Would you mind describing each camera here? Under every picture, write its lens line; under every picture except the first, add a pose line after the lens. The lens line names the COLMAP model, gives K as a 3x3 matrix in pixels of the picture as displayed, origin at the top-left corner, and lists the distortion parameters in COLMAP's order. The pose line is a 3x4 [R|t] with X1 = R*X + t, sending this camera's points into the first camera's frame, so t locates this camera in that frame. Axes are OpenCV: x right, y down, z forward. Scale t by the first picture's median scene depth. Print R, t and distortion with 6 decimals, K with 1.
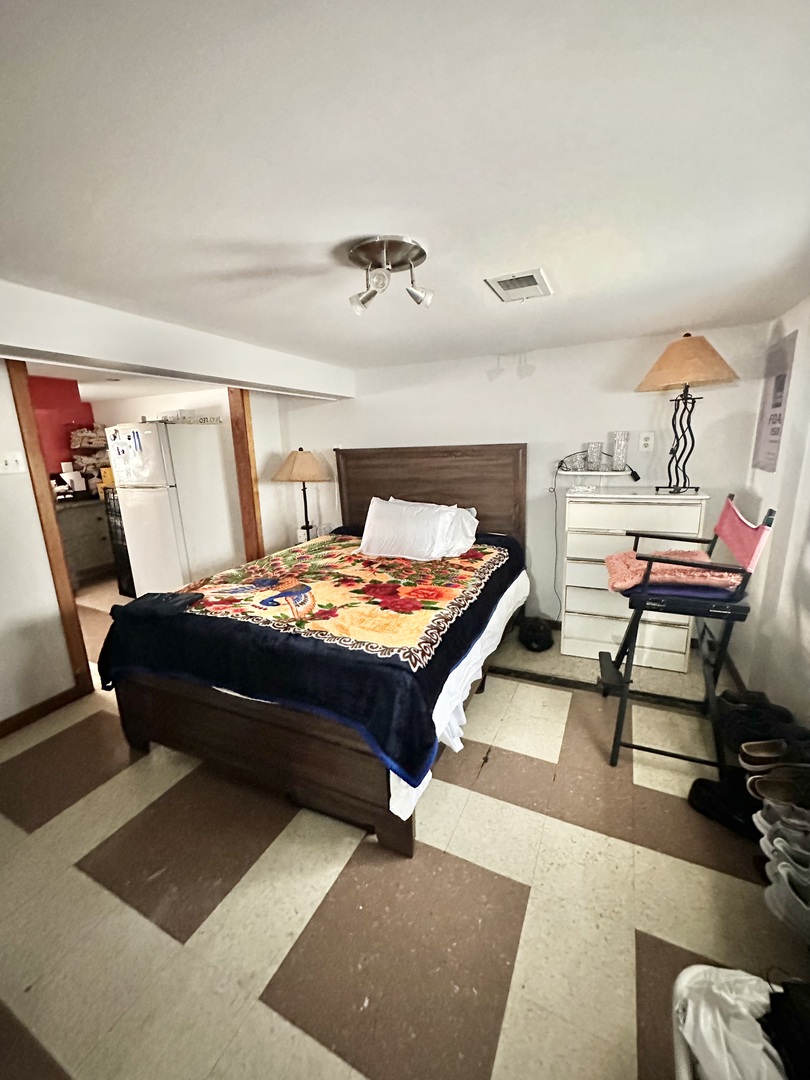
lens RADIAL K [[431.5, 0, 411.3], [0, 431.5, 533.7], [0, 0, 1]] dist [-0.001603, 0.000783]
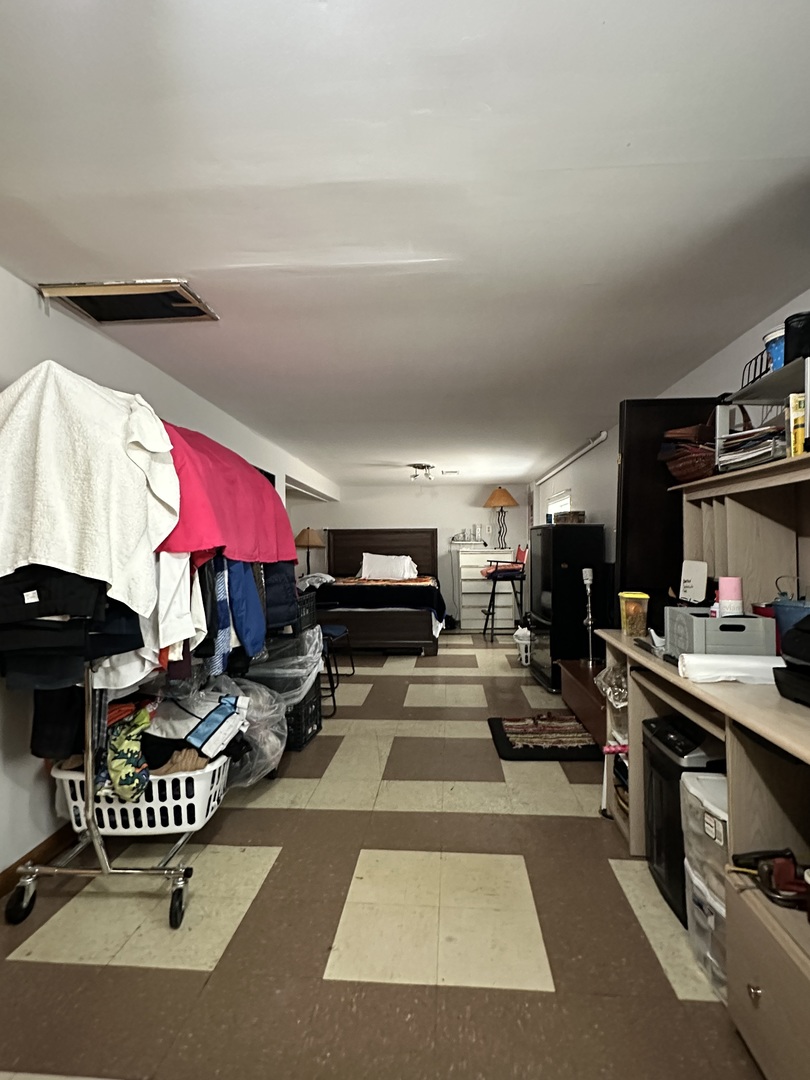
lens RADIAL K [[526.9, 0, 406.6], [0, 526.9, 542.2], [0, 0, 1]] dist [0.000965, 0.000093]
pose [[0.928605, 0.032429, 0.369650, -0.818238], [0.051363, 0.975351, -0.214597, 0.398212], [-0.367498, 0.218262, 0.904050, -1.242059]]
